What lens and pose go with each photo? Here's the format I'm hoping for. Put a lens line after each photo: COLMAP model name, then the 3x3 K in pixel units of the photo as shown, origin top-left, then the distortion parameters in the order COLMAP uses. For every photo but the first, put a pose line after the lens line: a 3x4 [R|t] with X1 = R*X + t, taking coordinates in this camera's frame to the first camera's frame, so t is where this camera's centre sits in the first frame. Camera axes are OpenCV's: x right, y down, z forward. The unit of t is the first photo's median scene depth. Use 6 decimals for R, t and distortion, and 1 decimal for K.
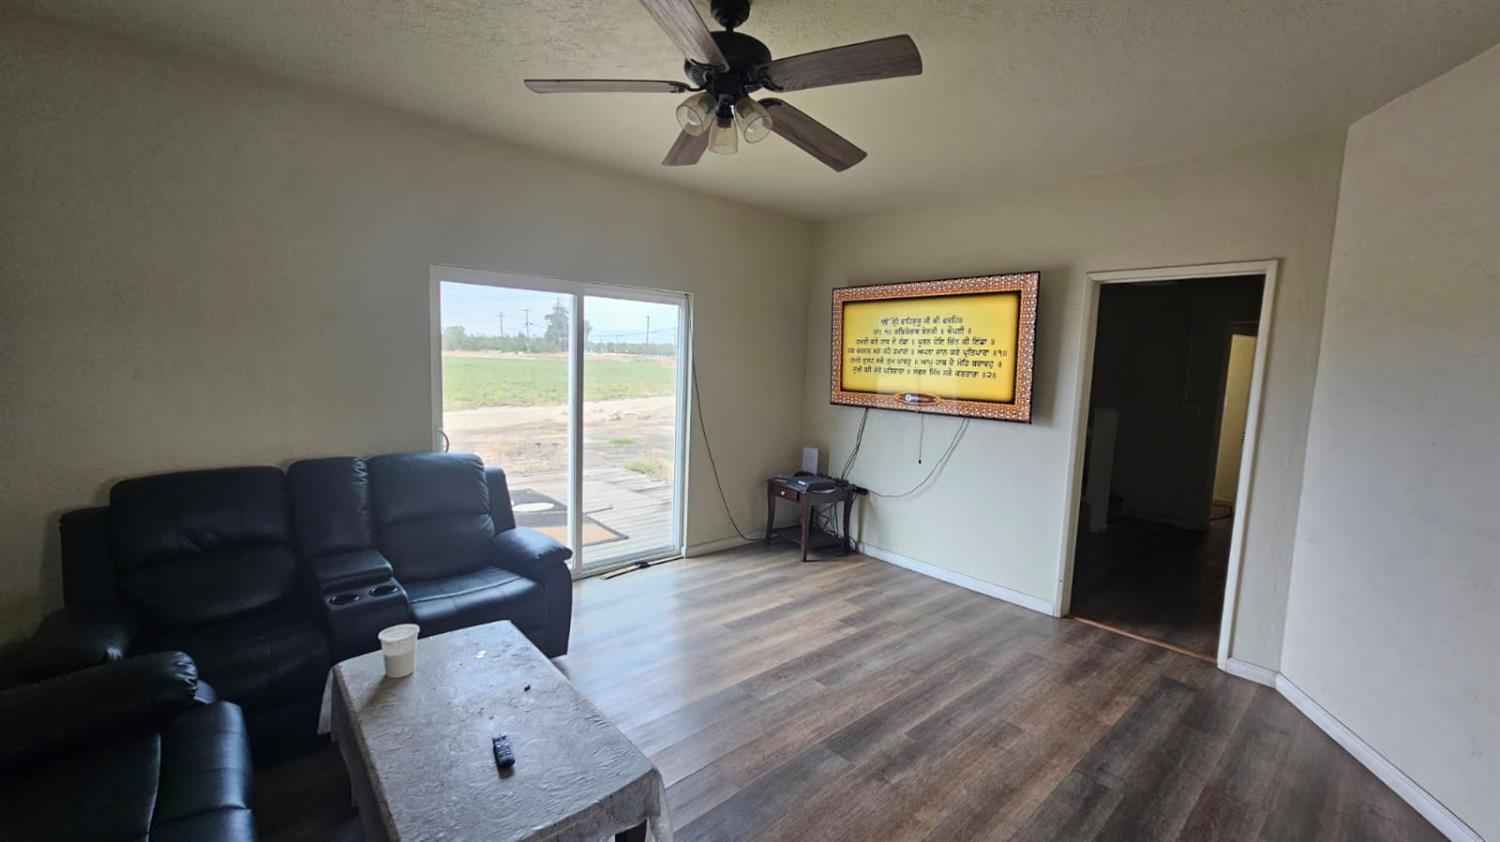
lens RADIAL K [[604.2, 0, 758.0], [0, 604.2, 420.3], [0, 0, 1]] dist [-0.003190, -0.000017]
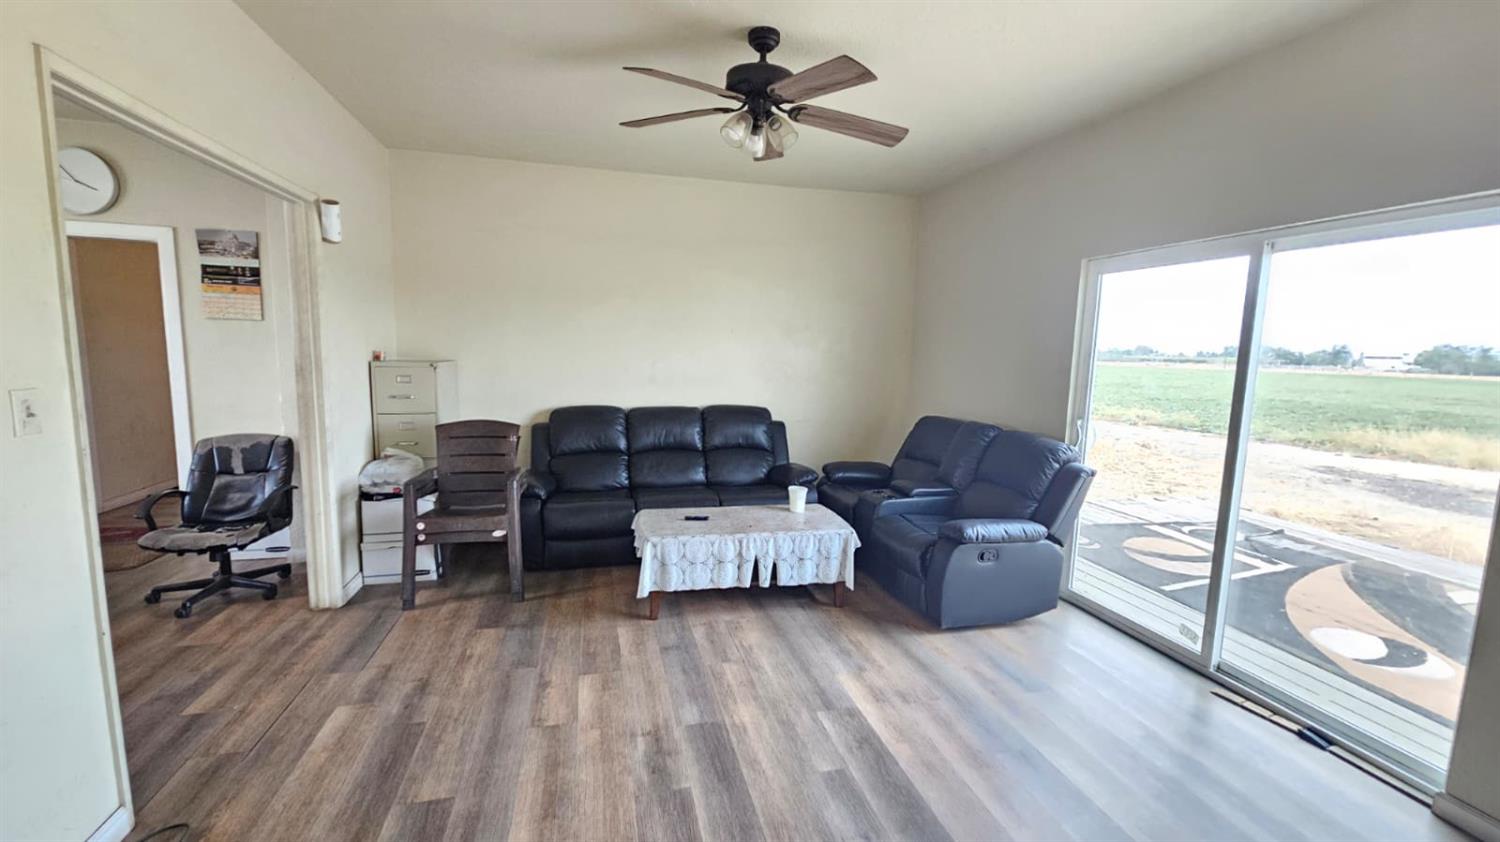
lens RADIAL K [[604.2, 0, 753.6], [0, 604.2, 420.1], [0, 0, 1]] dist [-0.003190, -0.000017]
pose [[-0.460903, 0.062523, -0.885245, 0.901143], [-0.138521, 0.980220, 0.141352, -0.078125], [0.876573, 0.187775, -0.443126, 1.374787]]
